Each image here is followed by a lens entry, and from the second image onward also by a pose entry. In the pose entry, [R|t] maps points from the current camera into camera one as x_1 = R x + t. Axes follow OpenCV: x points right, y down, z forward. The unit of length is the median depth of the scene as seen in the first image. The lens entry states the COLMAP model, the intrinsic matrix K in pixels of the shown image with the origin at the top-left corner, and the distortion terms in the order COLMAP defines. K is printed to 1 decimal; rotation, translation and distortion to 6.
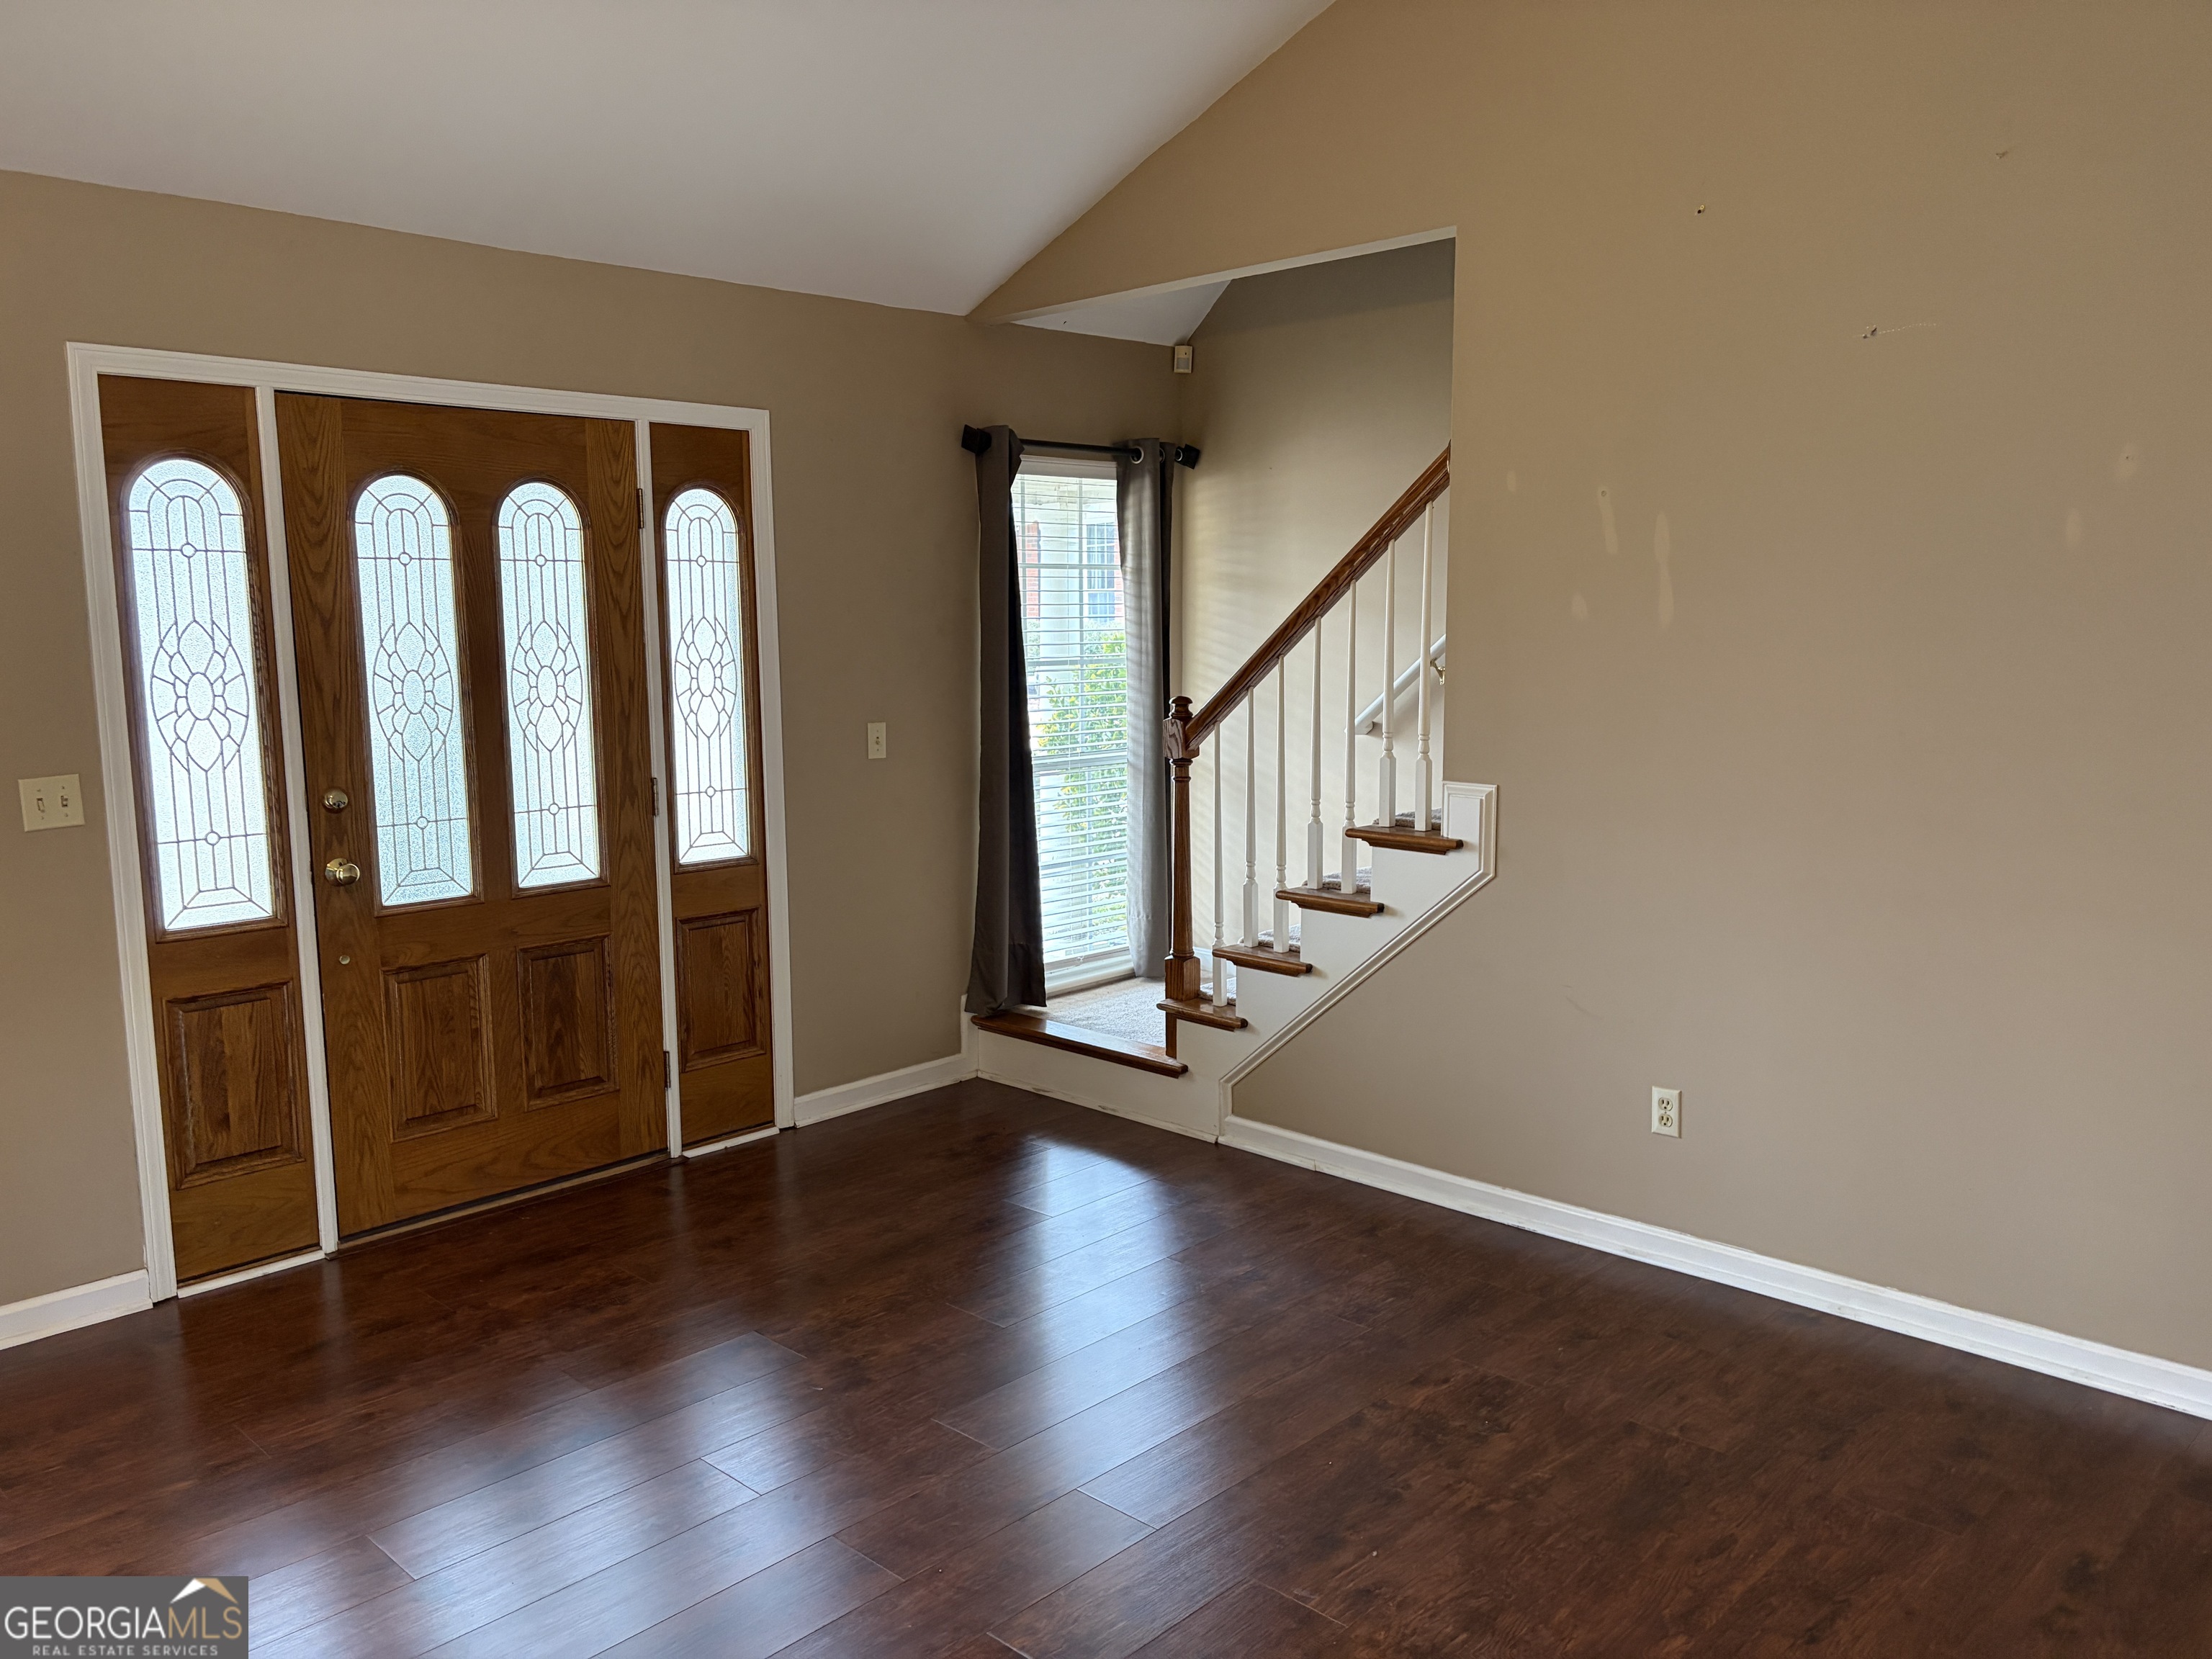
lens RADIAL K [[1698.6, 0, 1110.6], [0, 1698.6, 851.7], [0, 0, 1]] dist [0.104398, -0.062394]
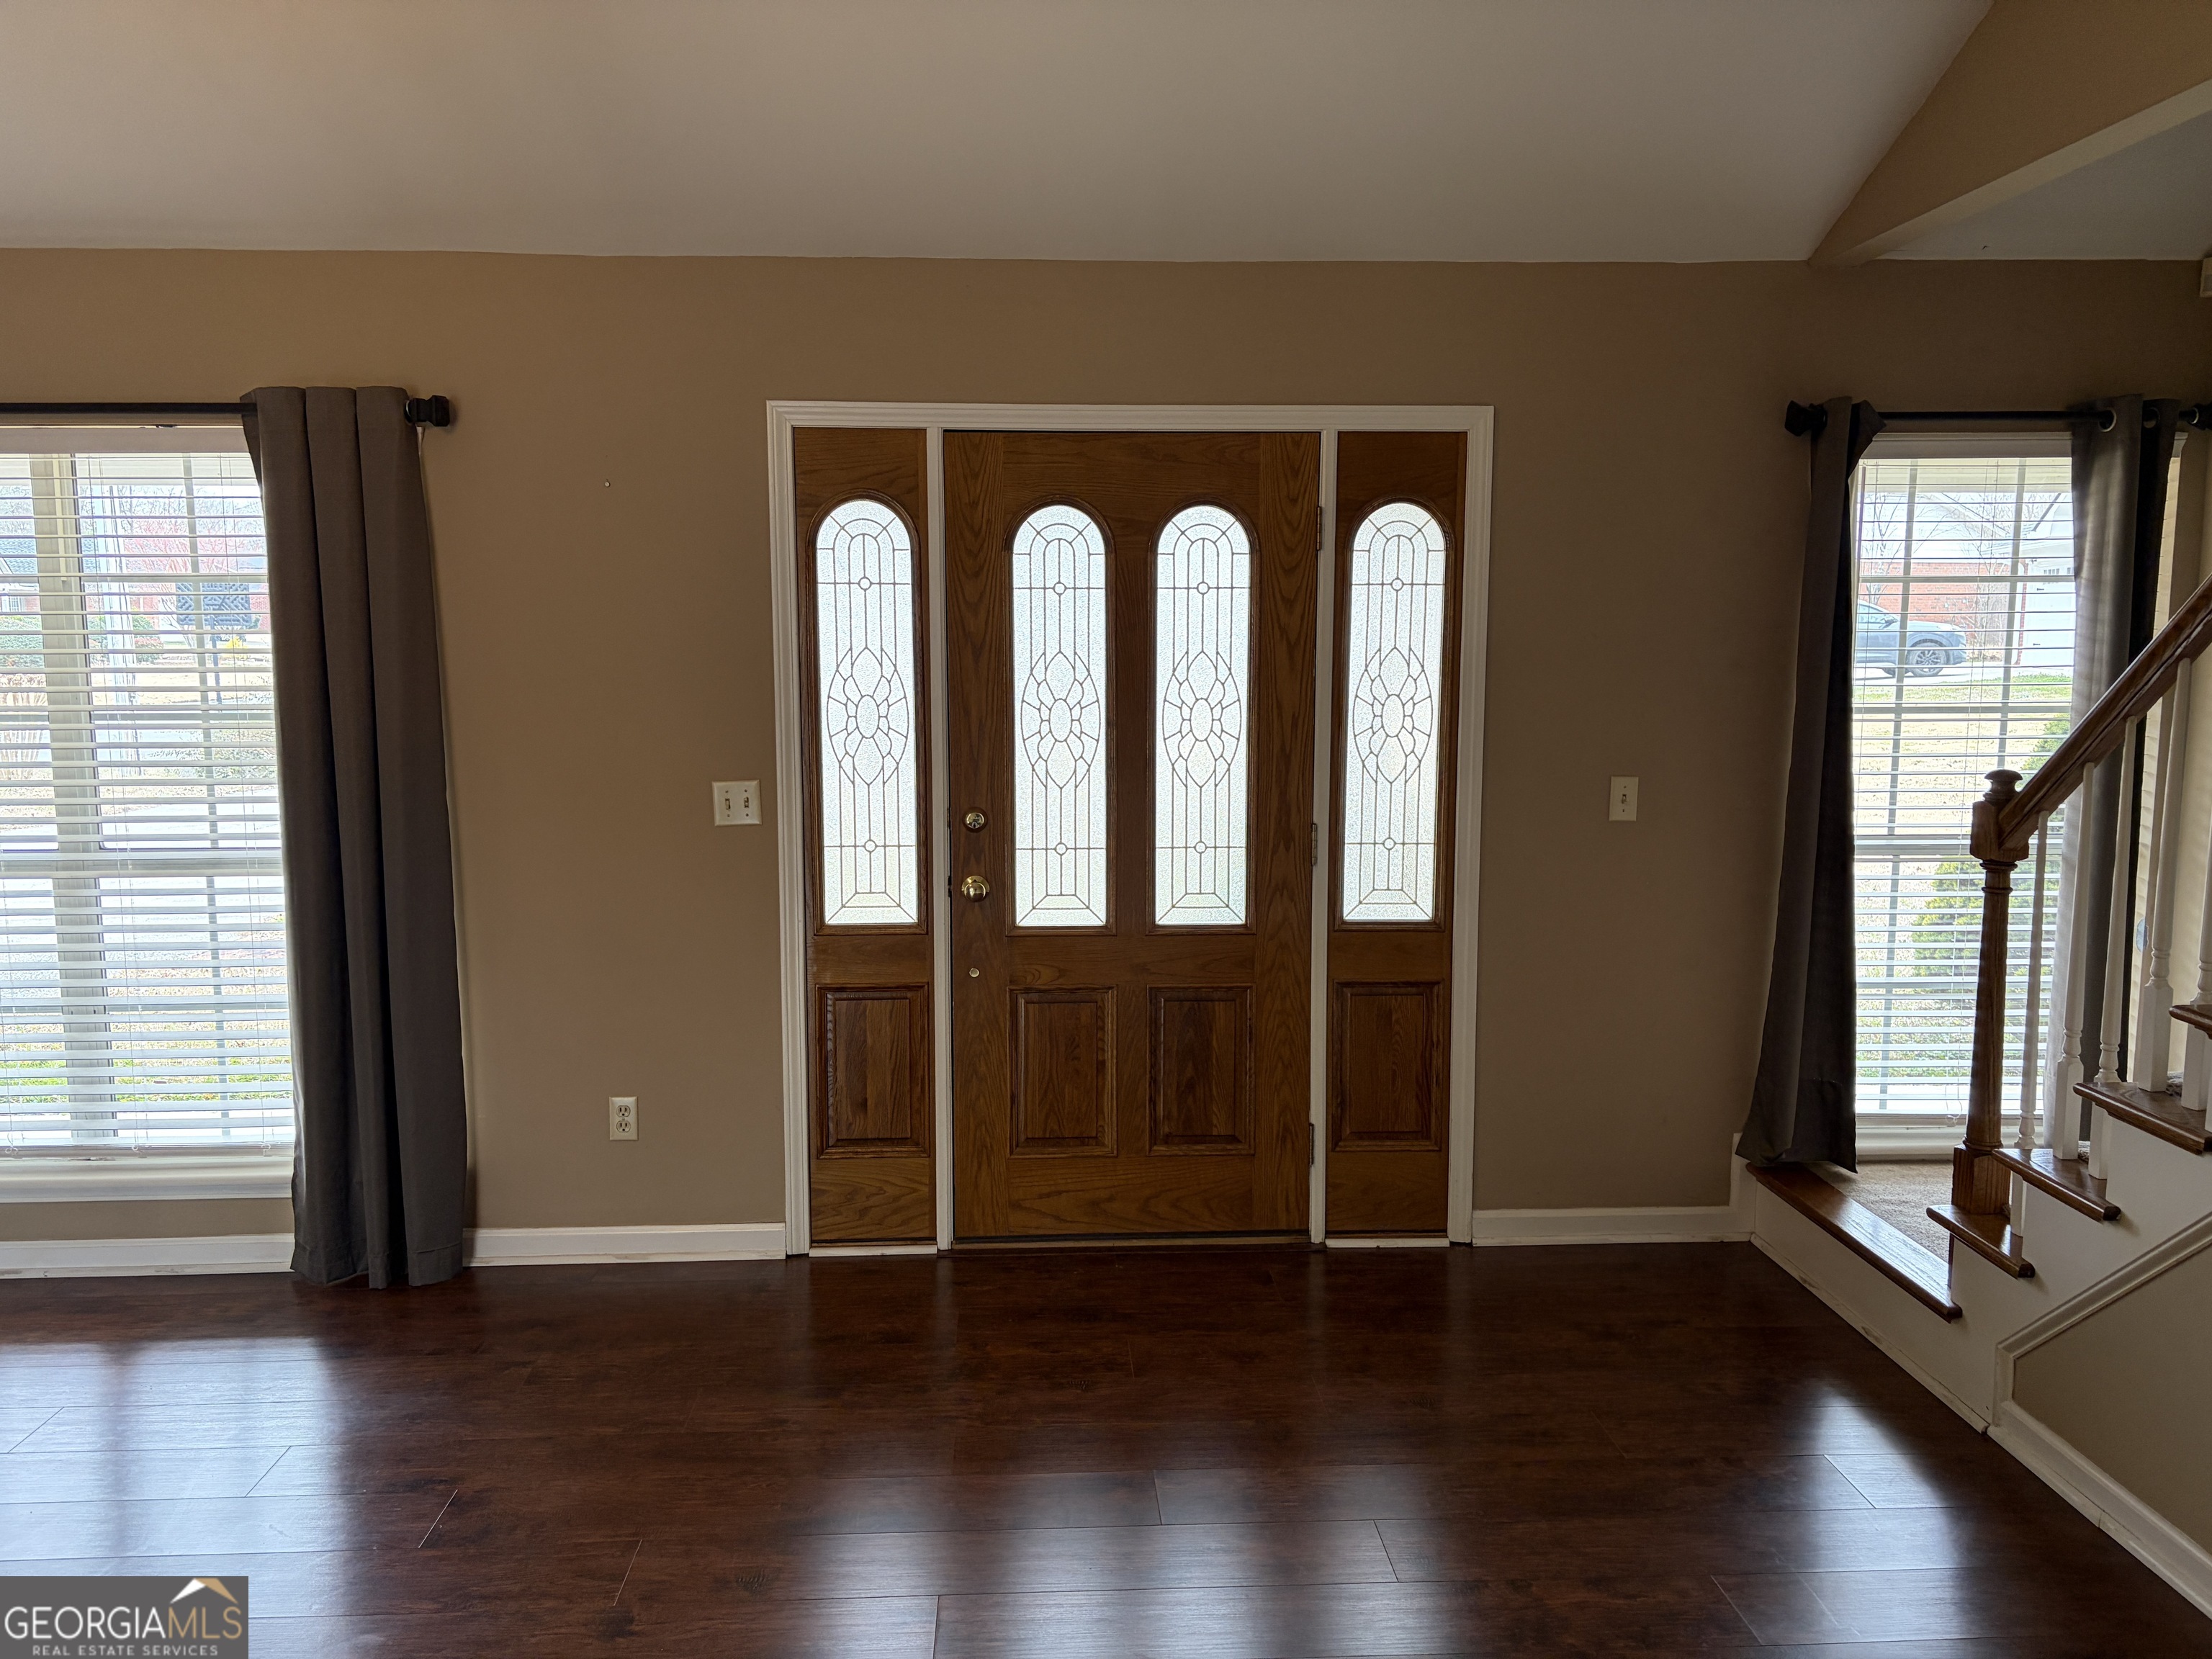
lens RADIAL K [[1698.6, 0, 1100.5], [0, 1698.6, 837.4], [0, 0, 1]] dist [0.104398, -0.062394]
pose [[0.736768, 0.090876, -0.670010, 0.263982], [-0.105832, 0.994212, 0.018471, -0.041324], [0.667811, 0.057300, 0.742122, 0.261240]]
